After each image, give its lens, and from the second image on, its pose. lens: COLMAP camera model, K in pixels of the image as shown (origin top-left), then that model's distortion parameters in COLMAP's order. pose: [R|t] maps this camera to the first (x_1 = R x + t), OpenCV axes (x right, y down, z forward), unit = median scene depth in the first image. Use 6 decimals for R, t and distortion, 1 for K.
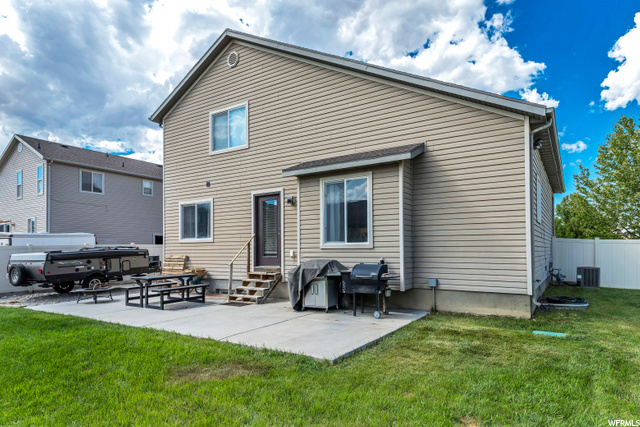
lens RADIAL K [[380.0, 0, 320.2], [0, 380.0, 247.4], [0, 0, 1]] dist [0.001889, -0.000296]
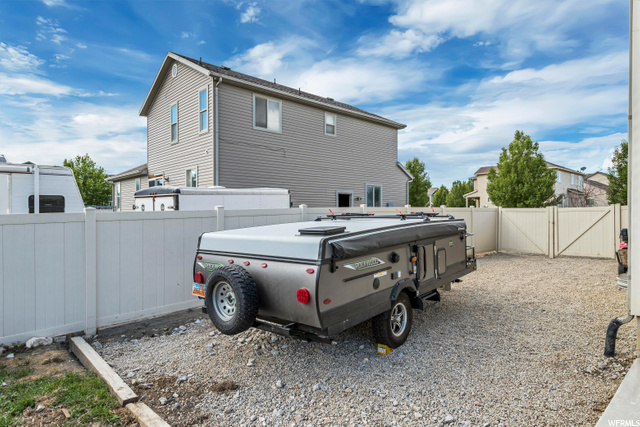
lens RADIAL K [[397.9, 0, 320.0], [0, 397.9, 213.5], [0, 0, 1]] dist [0.003328, 0.000332]
pose [[0.962423, 0.006334, -0.271481, -0.446364], [-0.003498, 0.999934, 0.010926, -0.005571], [0.271532, -0.009566, 0.962382, 0.486184]]
